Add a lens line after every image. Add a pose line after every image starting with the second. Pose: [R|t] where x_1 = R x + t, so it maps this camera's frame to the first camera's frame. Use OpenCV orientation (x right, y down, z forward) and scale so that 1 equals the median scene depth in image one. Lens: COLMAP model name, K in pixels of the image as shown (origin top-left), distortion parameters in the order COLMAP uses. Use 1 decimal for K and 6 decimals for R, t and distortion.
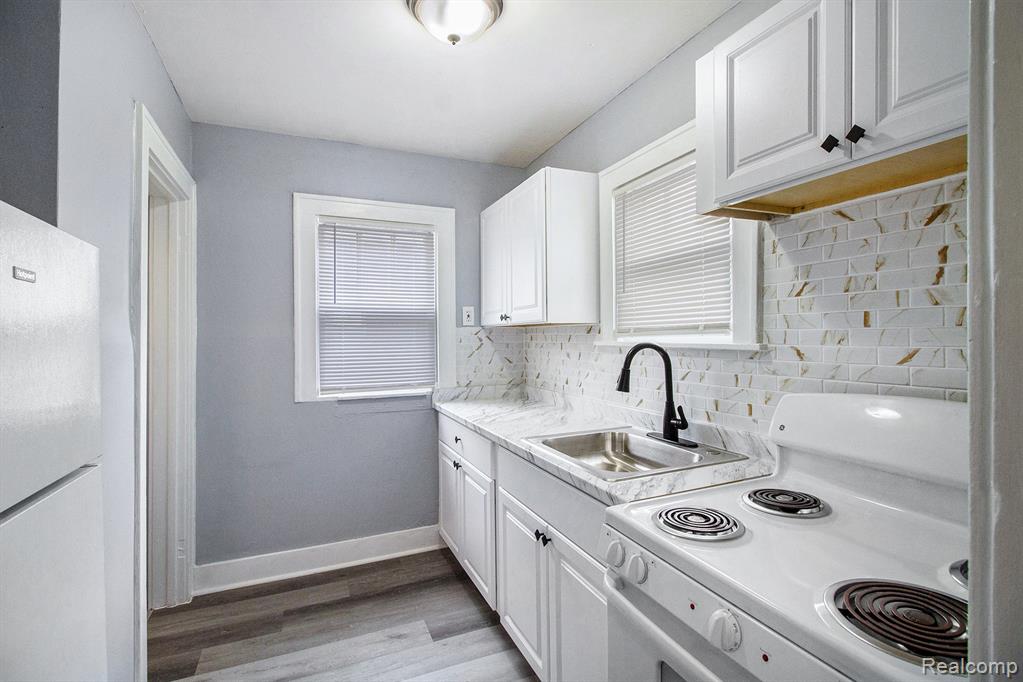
lens RADIAL K [[497.1, 0, 515.7], [0, 497.1, 339.0], [0, 0, 1]] dist [0.001474, -0.003789]
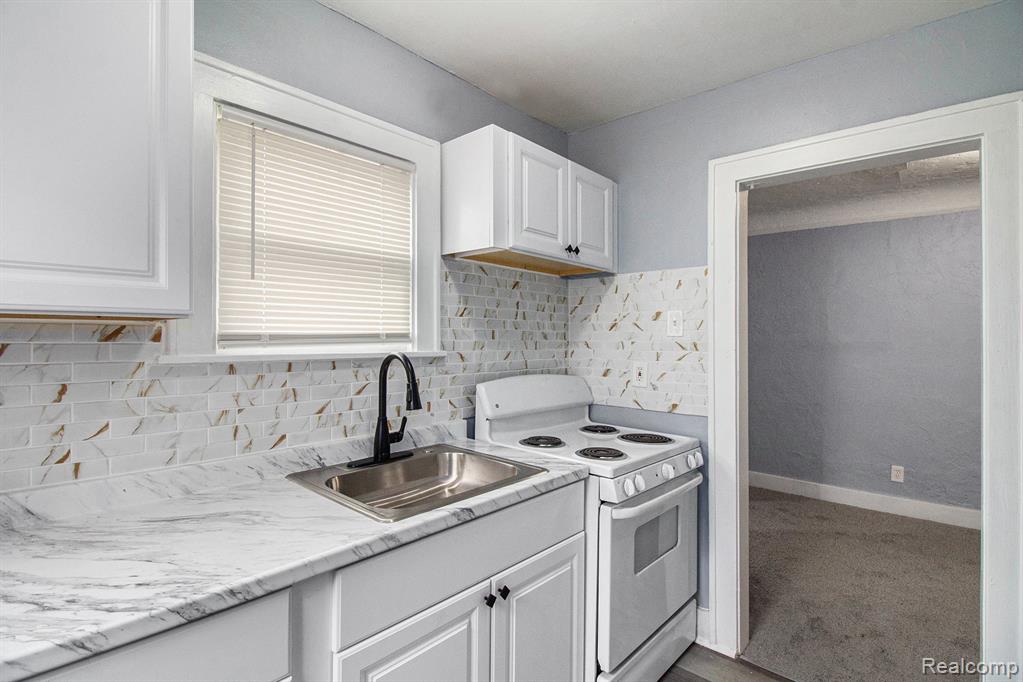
lens RADIAL K [[497.1, 0, 505.9], [0, 497.1, 338.4], [0, 0, 1]] dist [0.001474, -0.003789]
pose [[-0.423188, 0.008360, 0.906003, -0.737742], [0.005646, 0.999962, -0.006590, -0.013362], [-0.906024, 0.002326, -0.423219, 1.425112]]
